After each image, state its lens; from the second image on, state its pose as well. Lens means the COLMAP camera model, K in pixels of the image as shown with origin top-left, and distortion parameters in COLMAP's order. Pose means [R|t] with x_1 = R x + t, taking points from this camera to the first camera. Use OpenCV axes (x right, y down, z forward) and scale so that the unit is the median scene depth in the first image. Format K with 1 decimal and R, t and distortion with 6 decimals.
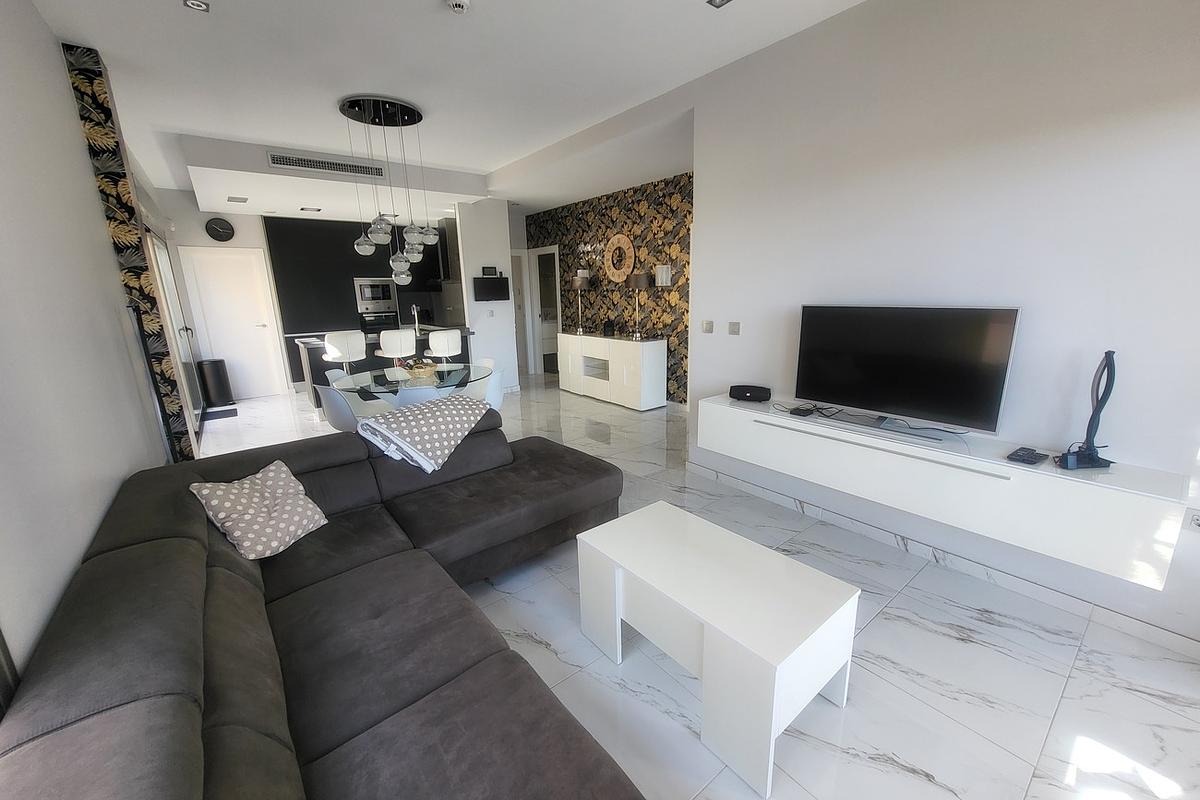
lens RADIAL K [[466.6, 0, 602.4], [0, 466.6, 409.5], [0, 0, 1]] dist [-0.003724, 0.001079]
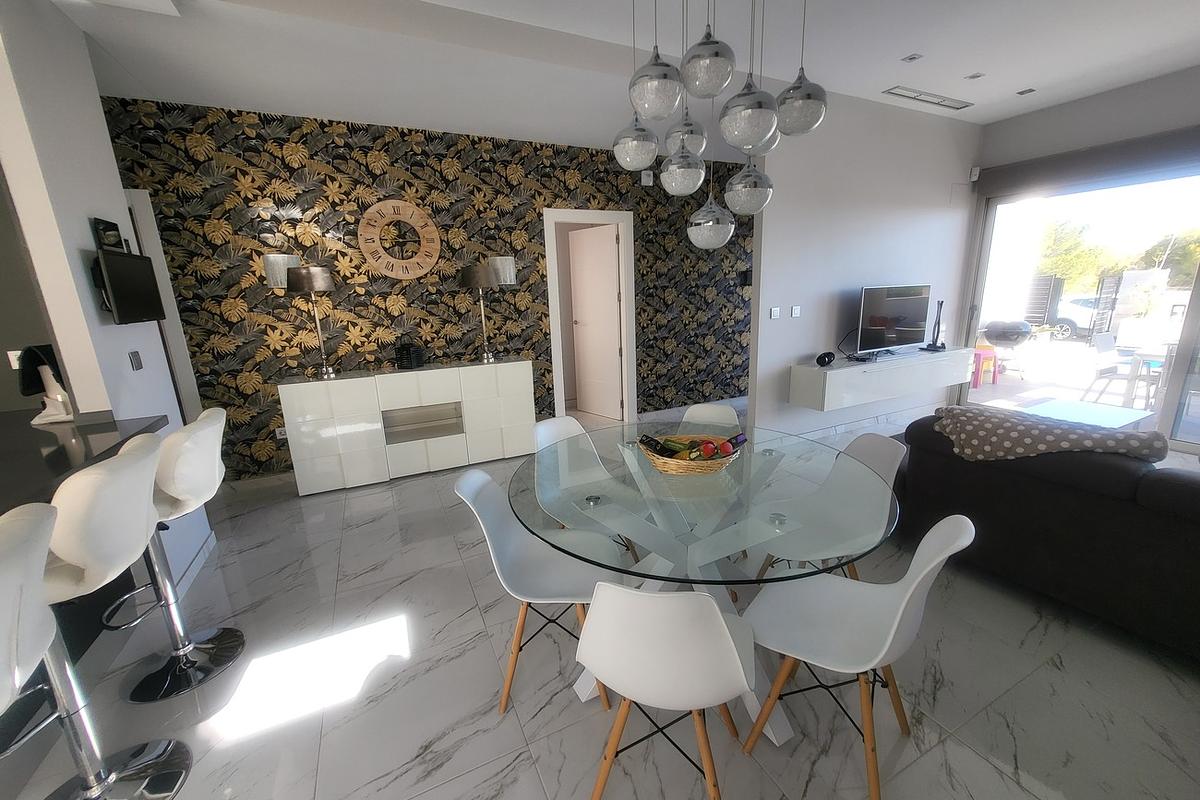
lens RADIAL K [[466.6, 0, 591.8], [0, 466.6, 403.9], [0, 0, 1]] dist [-0.003724, 0.001079]
pose [[0.225465, -0.215802, 0.950050, -0.537725], [0.268891, 0.951066, 0.152220, -0.149099], [-0.936410, 0.221140, 0.272460, 0.659089]]
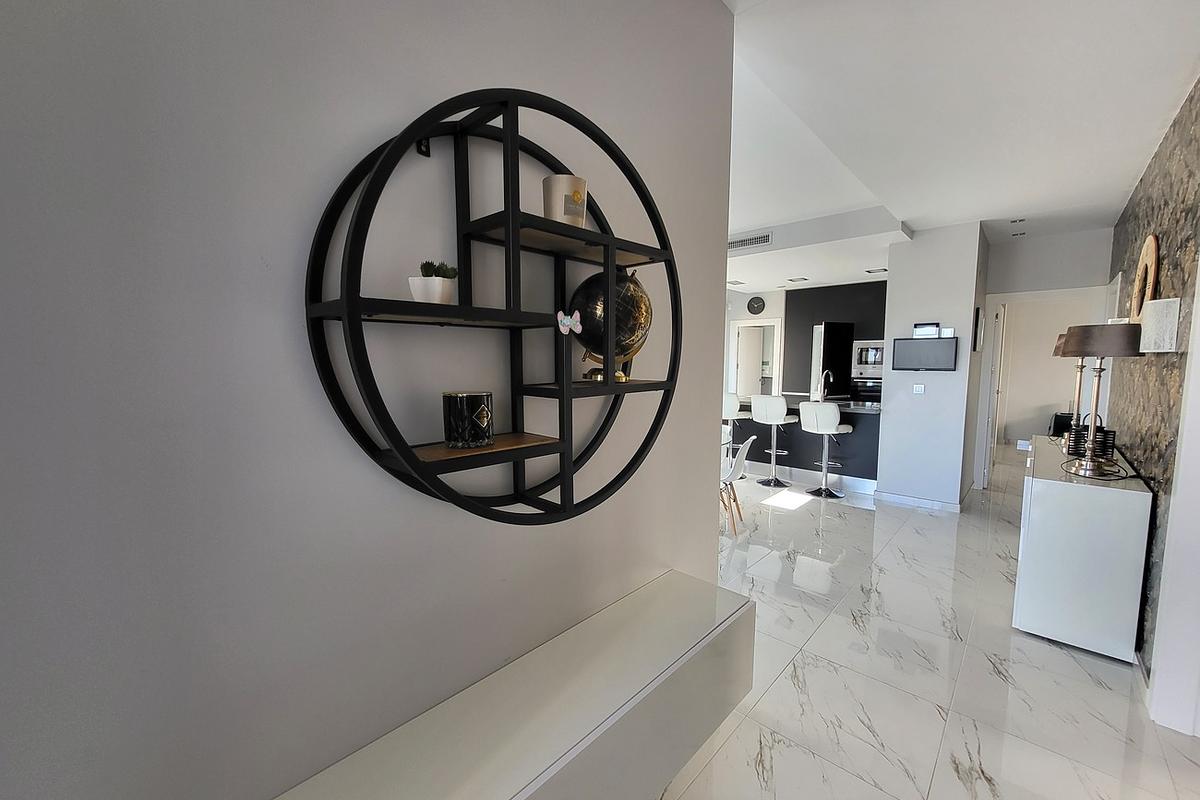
lens RADIAL K [[466.6, 0, 605.2], [0, 466.6, 403.0], [0, 0, 1]] dist [-0.003724, 0.001079]
pose [[0.150605, 0.114048, -0.981993, 0.402461], [-0.249115, 0.965647, 0.073944, -0.131093], [0.956692, 0.233493, 0.173843, 0.477498]]
